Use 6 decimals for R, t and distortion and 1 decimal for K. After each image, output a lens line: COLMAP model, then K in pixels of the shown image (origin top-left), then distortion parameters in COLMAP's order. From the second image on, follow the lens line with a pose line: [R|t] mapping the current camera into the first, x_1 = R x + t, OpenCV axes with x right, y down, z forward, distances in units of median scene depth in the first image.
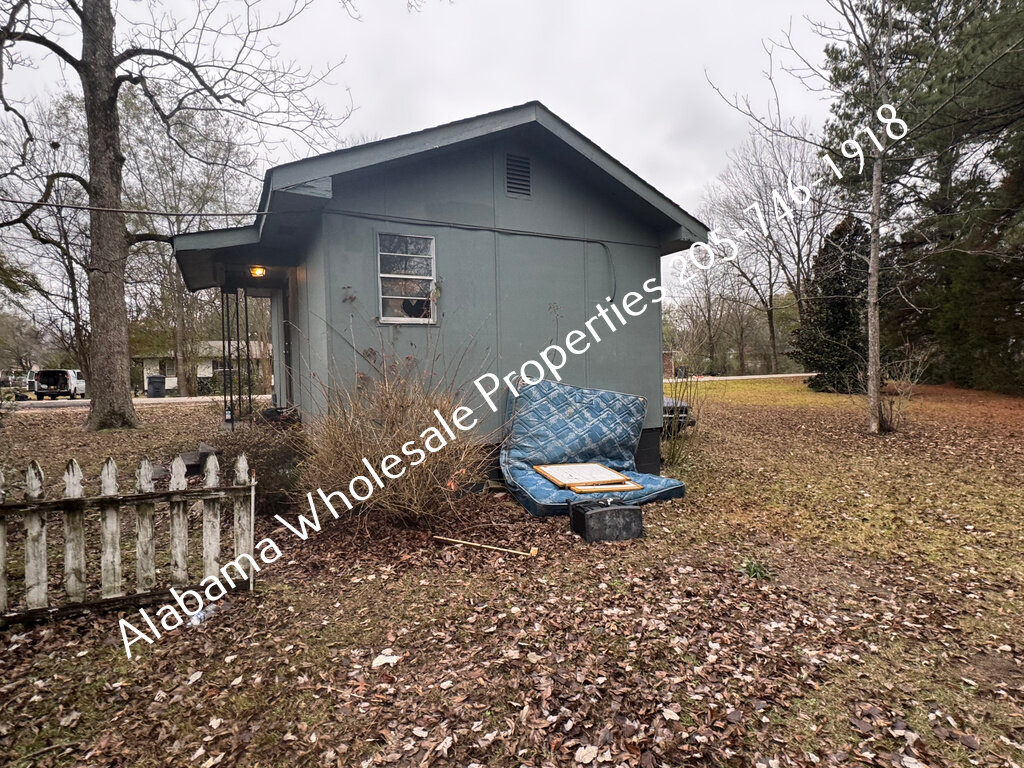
lens RADIAL K [[534.3, 0, 513.5], [0, 534.3, 385.4], [0, 0, 1]] dist [-0.004467, 0.002672]
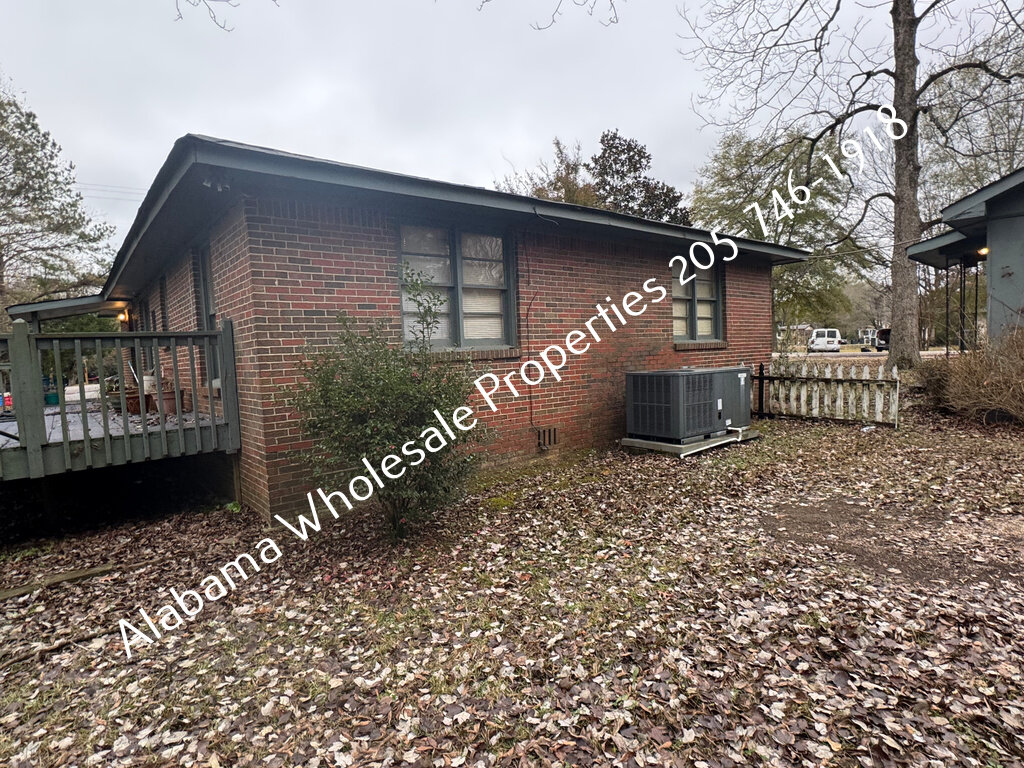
lens RADIAL K [[534.3, 0, 513.5], [0, 534.3, 385.4], [0, 0, 1]] dist [-0.004467, 0.002672]
pose [[0.223848, 0.070665, -0.972059, 1.314001], [0.007724, 0.997208, 0.074272, 0.036262], [0.974593, -0.024134, 0.222677, -1.041533]]
